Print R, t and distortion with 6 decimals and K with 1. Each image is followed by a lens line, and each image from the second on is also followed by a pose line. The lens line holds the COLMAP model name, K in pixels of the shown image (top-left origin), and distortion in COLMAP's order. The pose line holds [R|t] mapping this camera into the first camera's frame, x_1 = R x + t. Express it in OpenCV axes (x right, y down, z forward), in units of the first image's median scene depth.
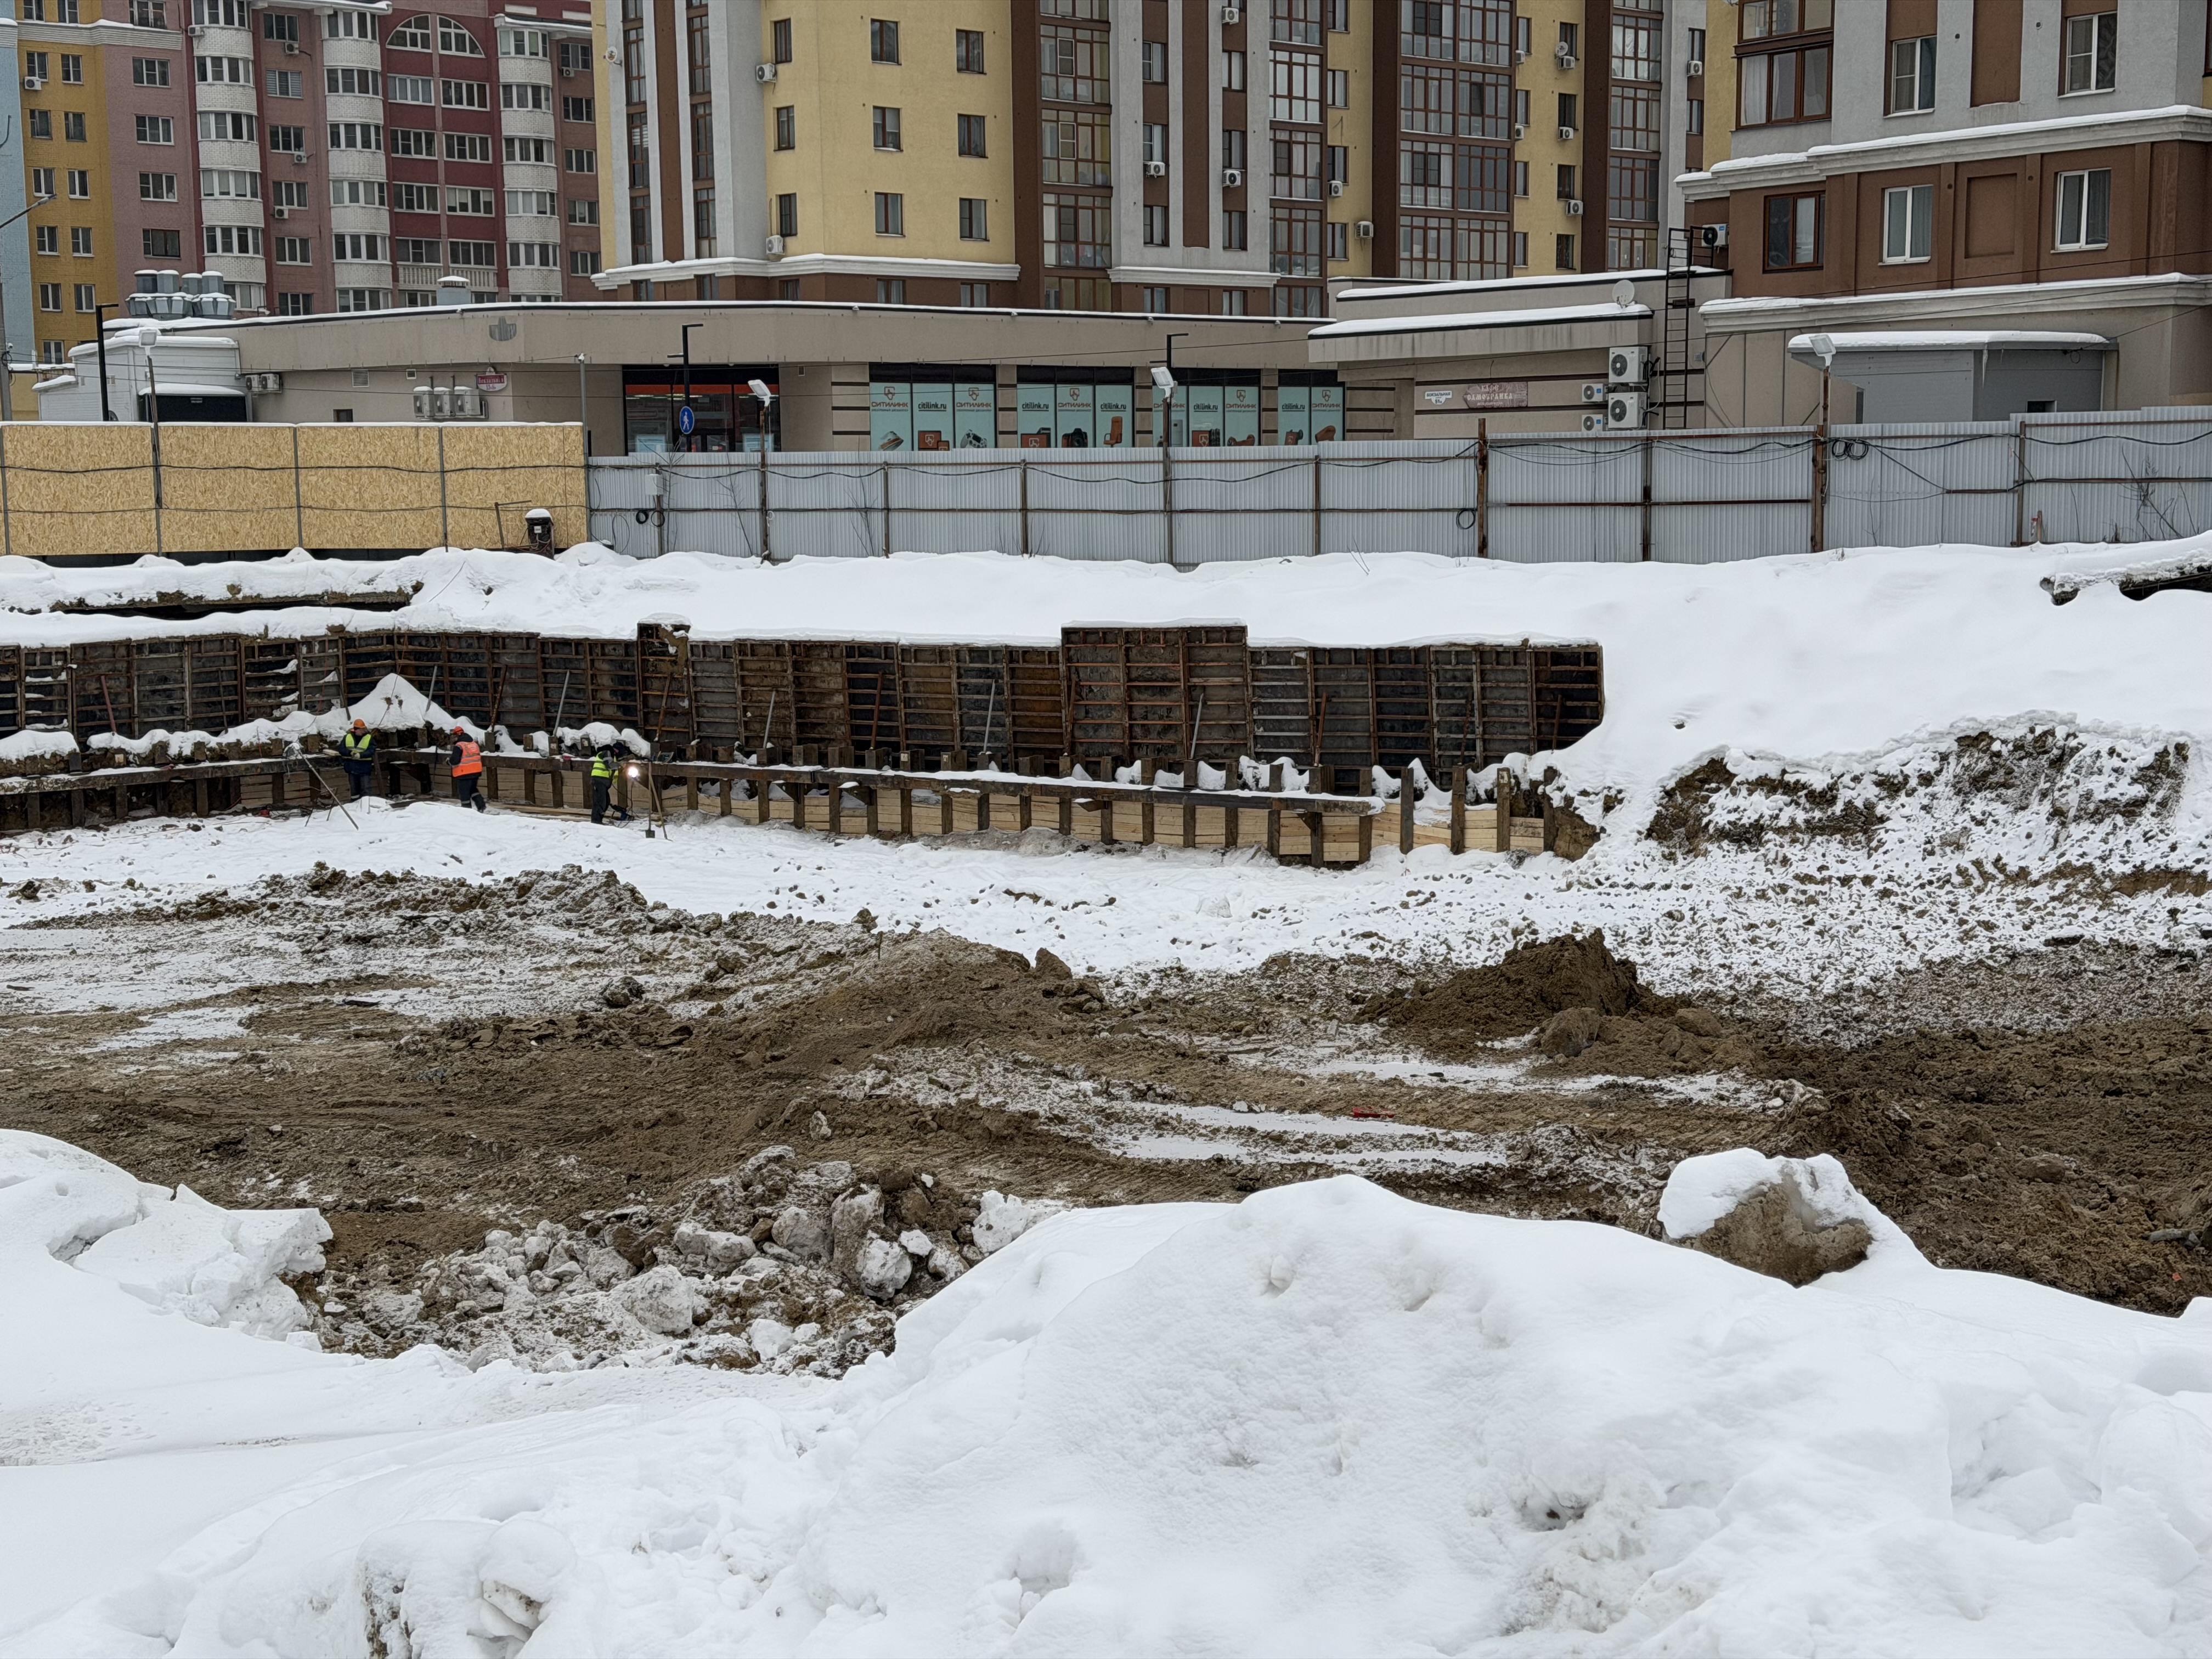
lens RADIAL K [[3019.6, 0, 1120.3], [0, 3019.6, 839.7], [0, 0, 1]] dist [0.126726, 0.000000]
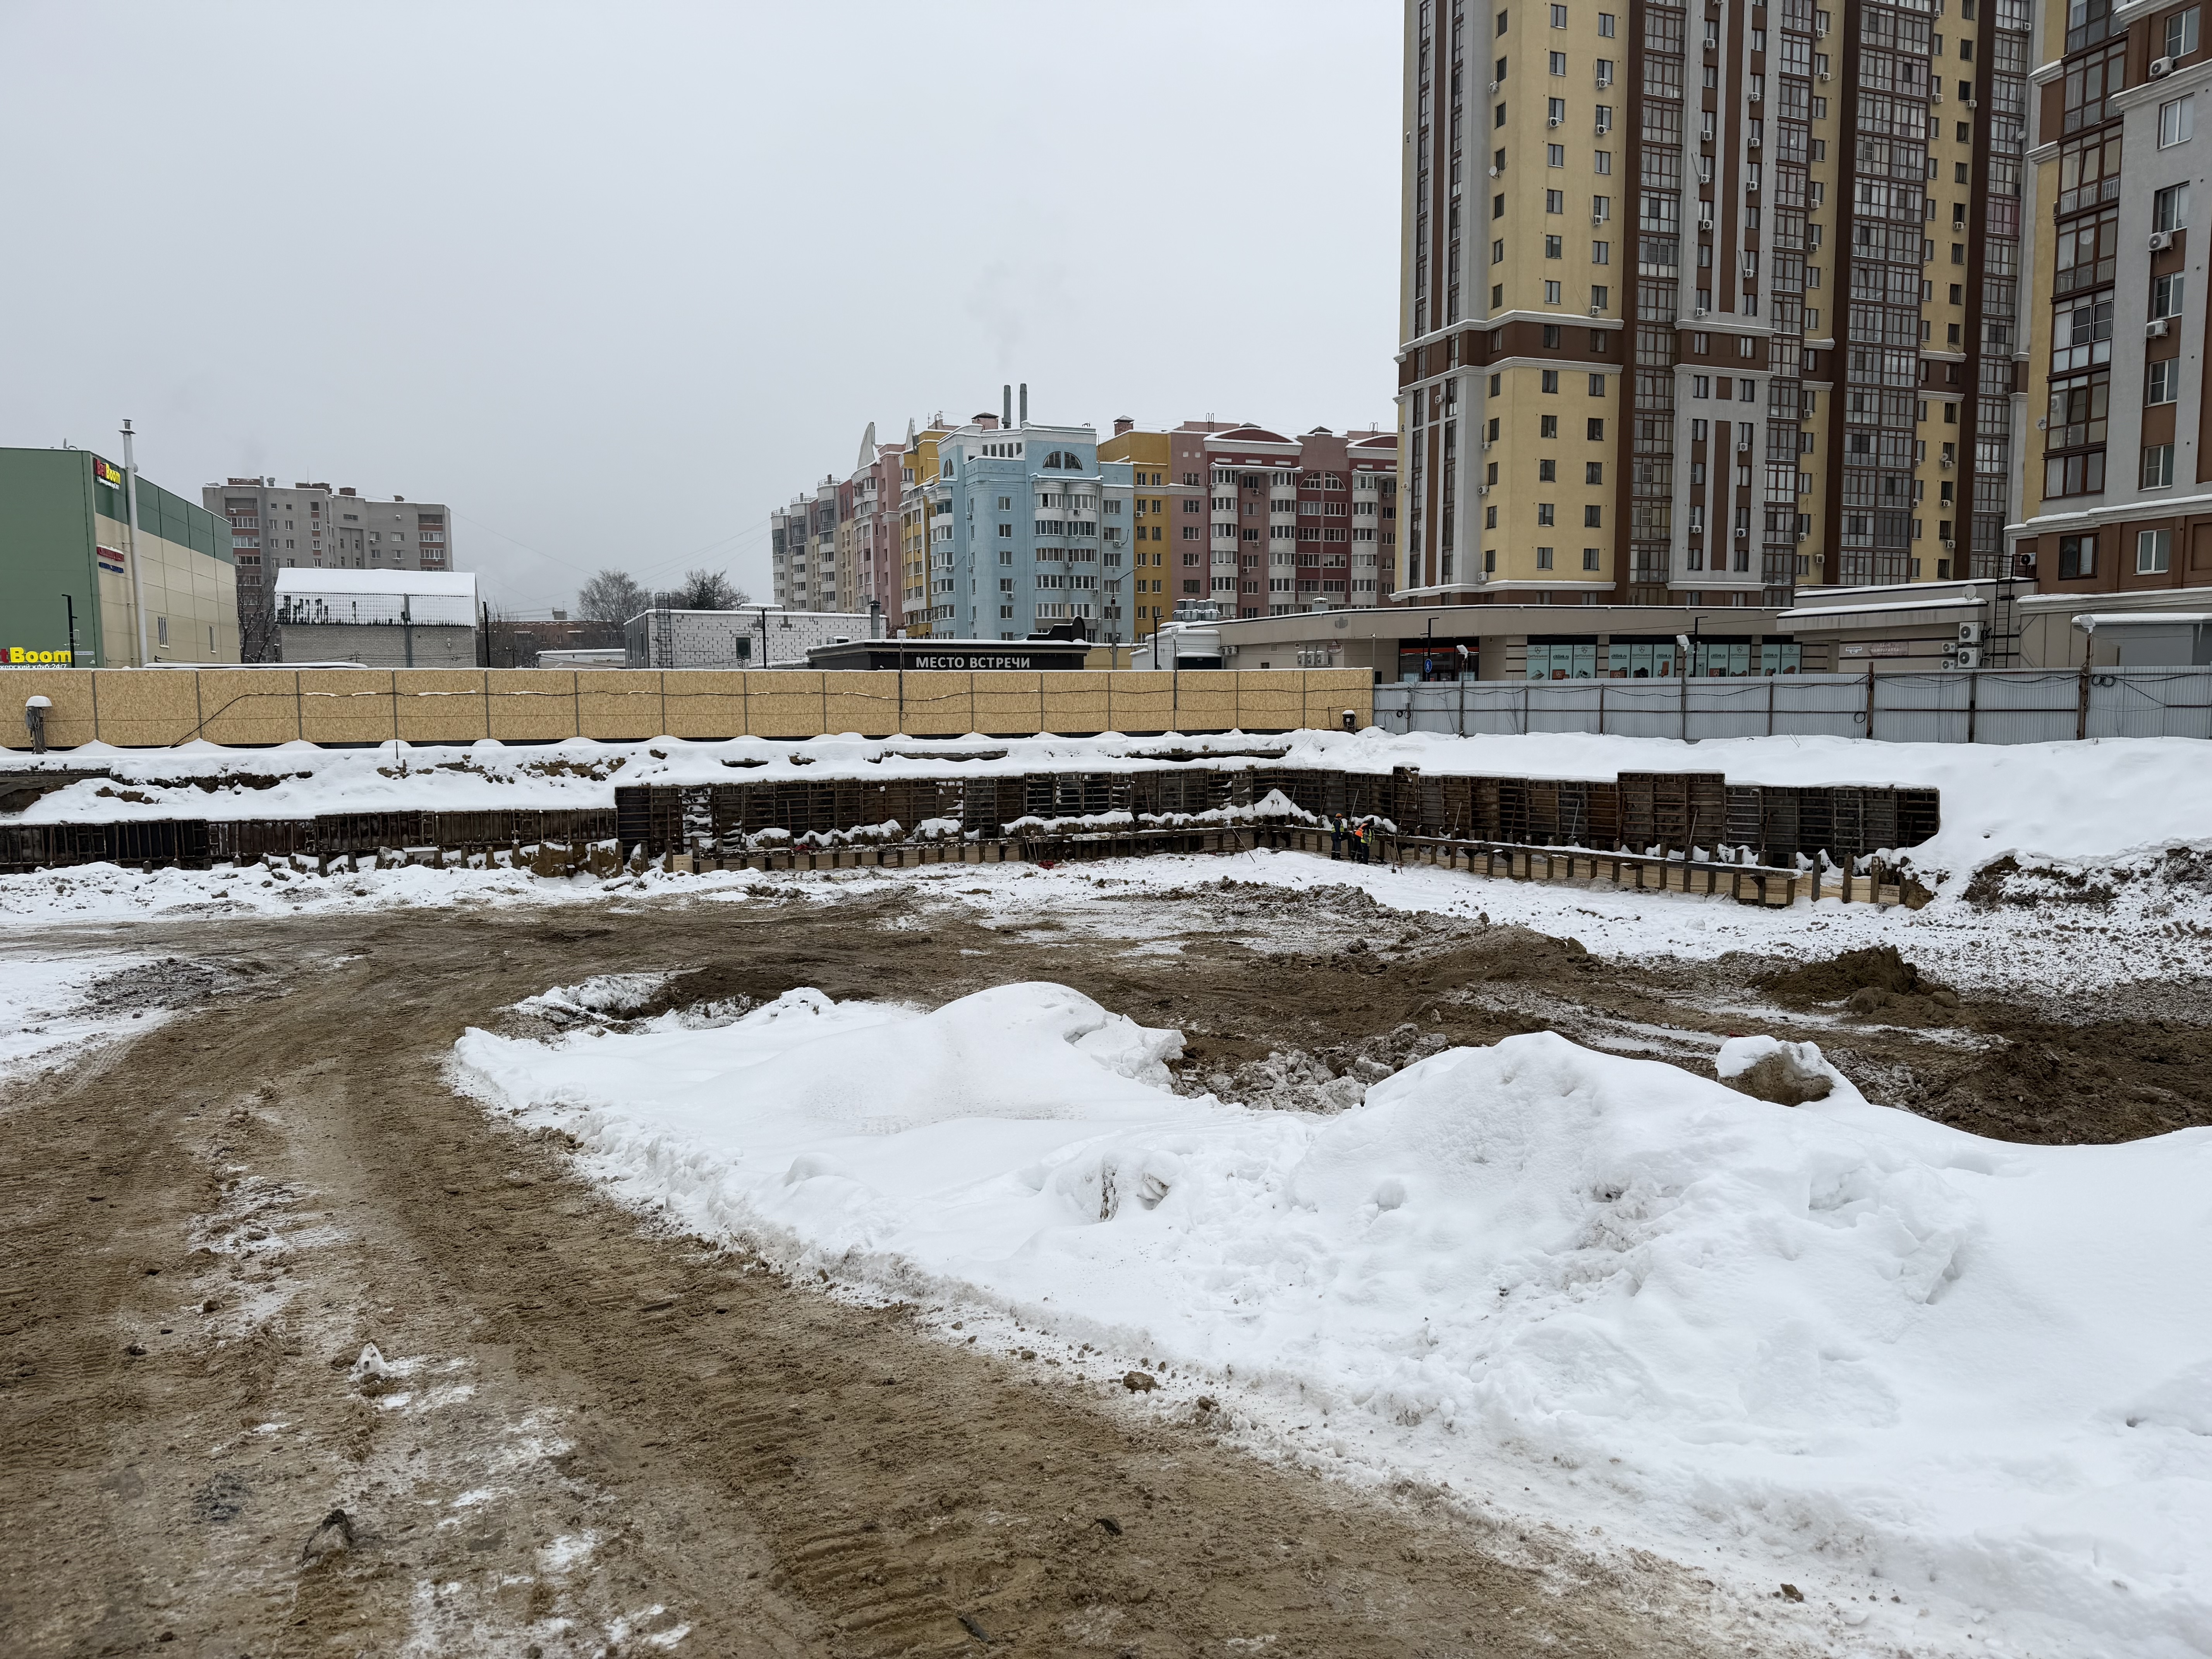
lens RADIAL K [[1514.8, 0, 1110.8], [0, 1514.8, 829.7], [0, 0, 1]] dist [0.097811, -0.129444]
pose [[0.938033, 0.035674, -0.344706, 0.008504], [-0.045941, 0.998709, -0.021659, 0.000538], [0.343489, 0.036153, 0.938461, -0.005120]]
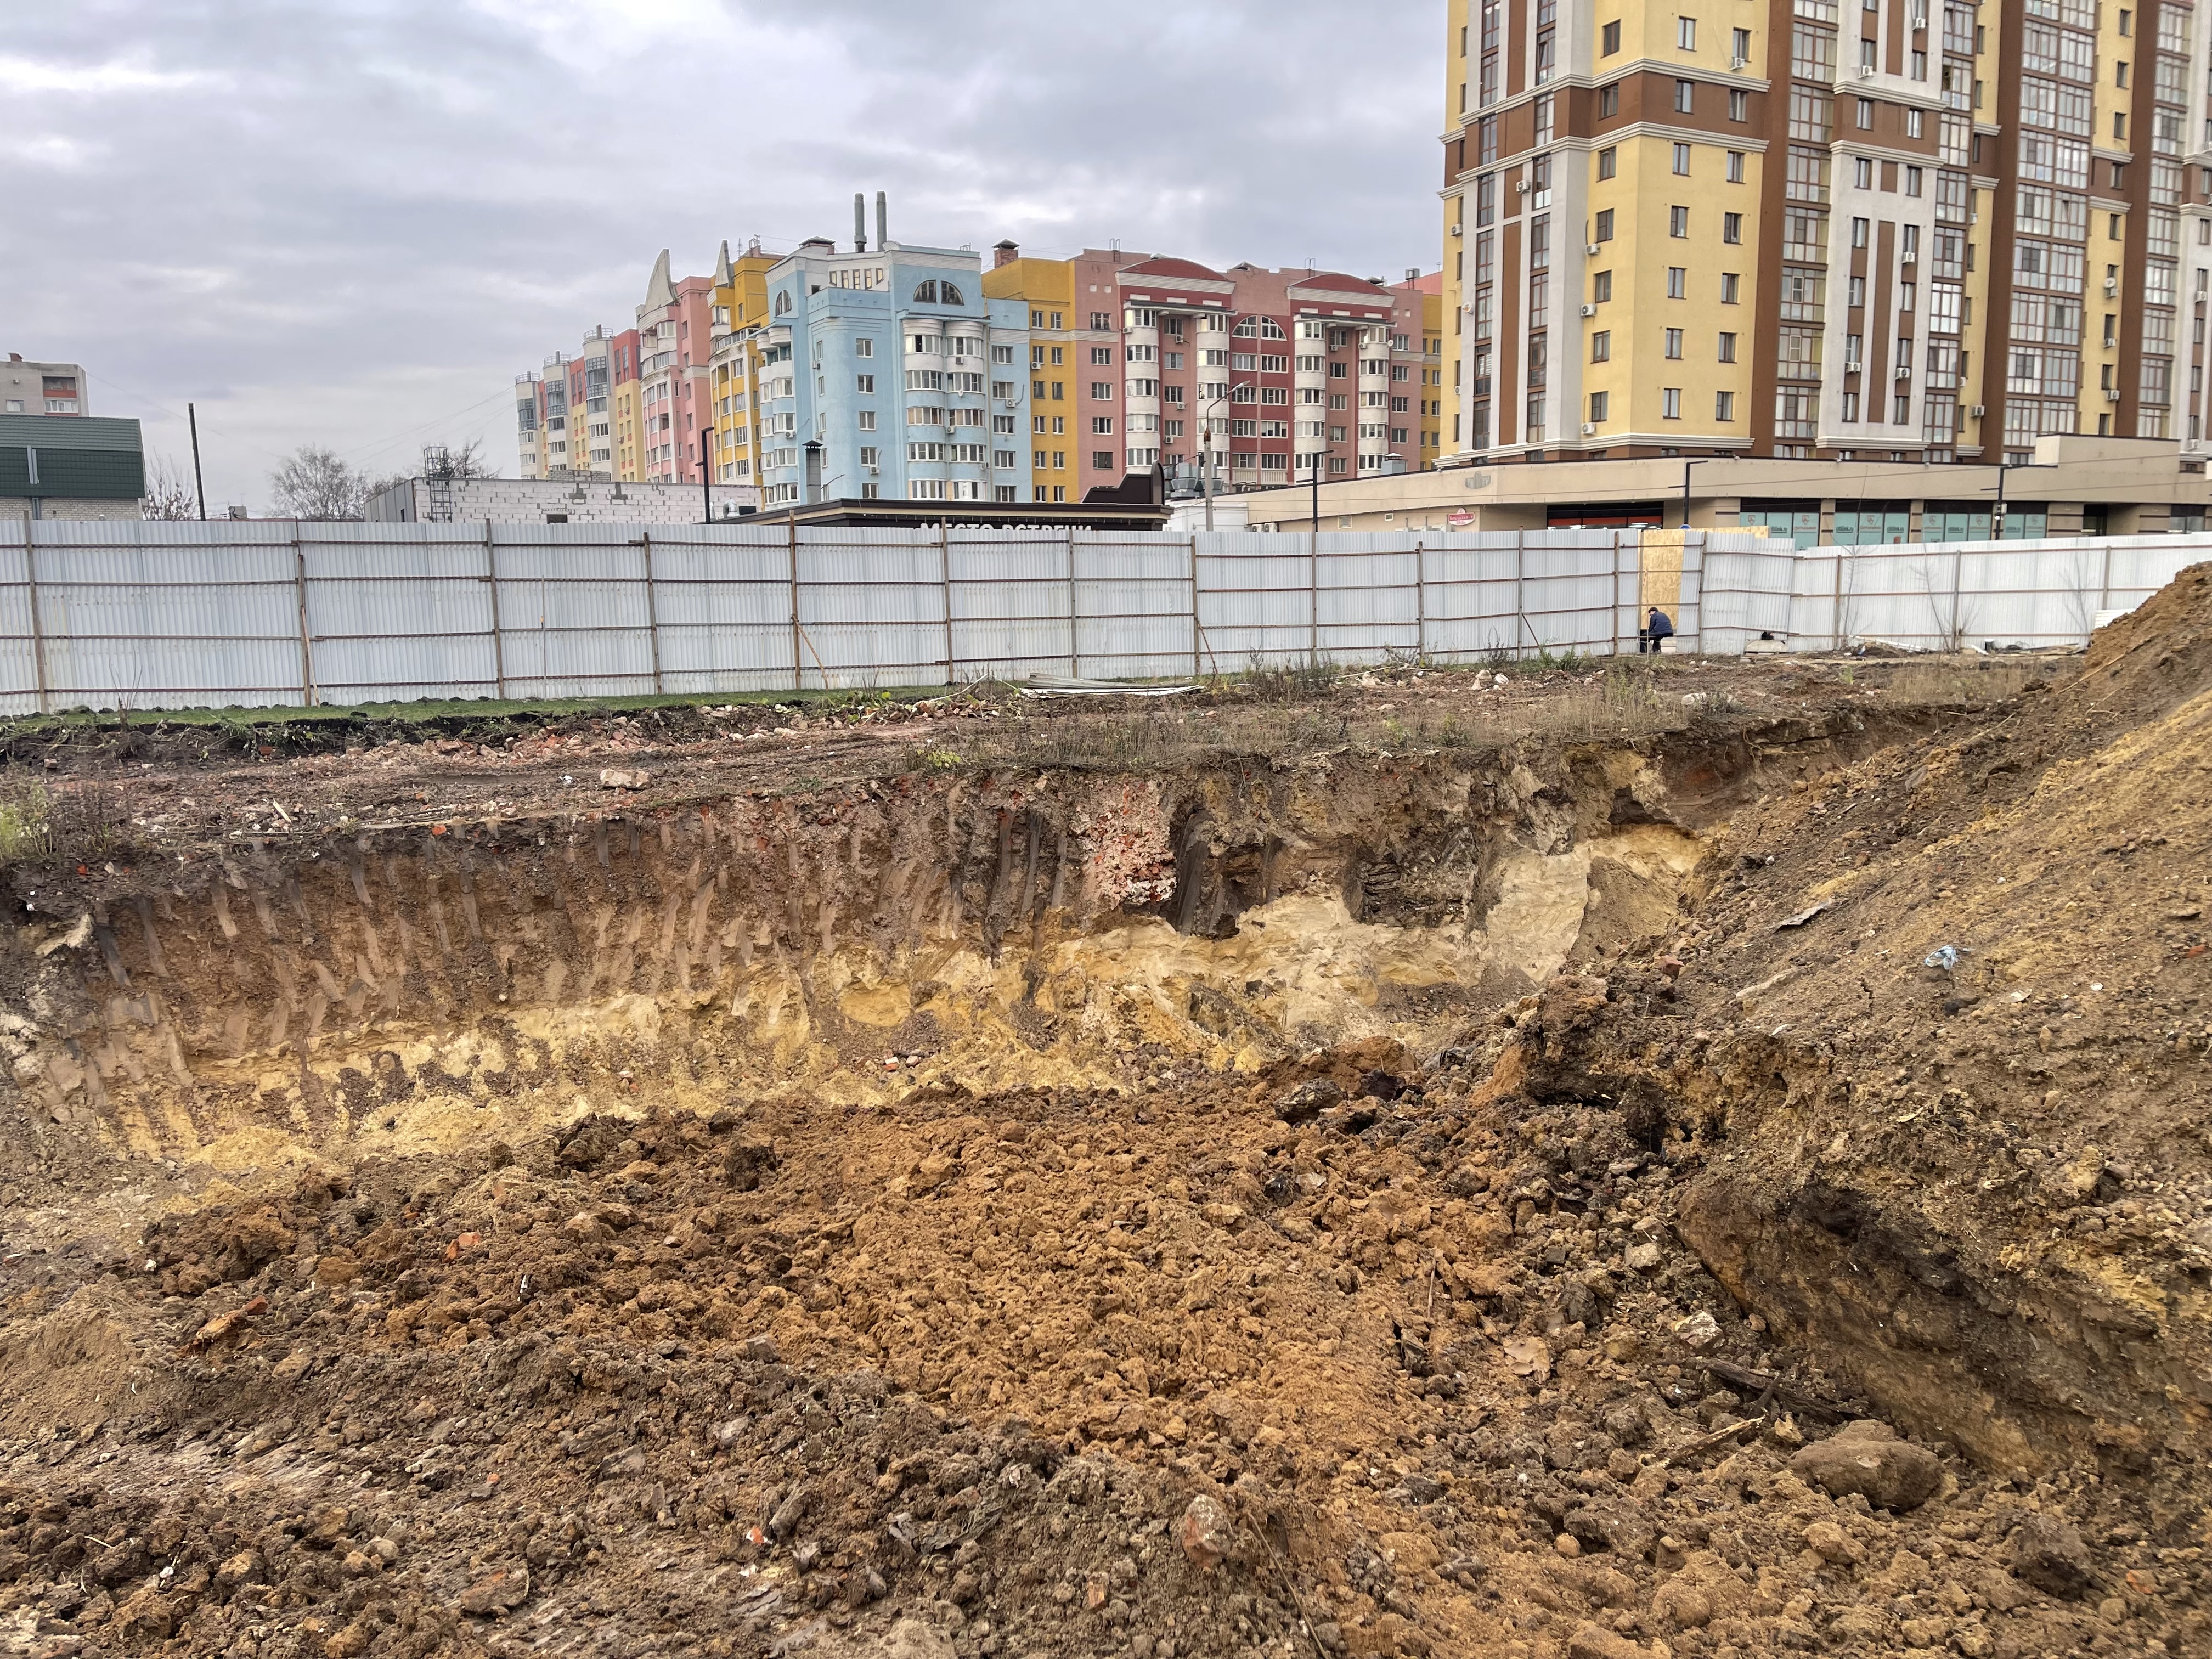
lens RADIAL K [[1658.0, 0, 1094.2], [0, 1658.0, 827.5], [0, 0, 1]] dist [0.061558, -0.056317]
pose [[0.975031, 0.024685, -0.220691, -0.204430], [-0.021633, 0.999634, 0.016237, -0.015654], [0.221011, -0.011057, 0.975209, 0.209310]]
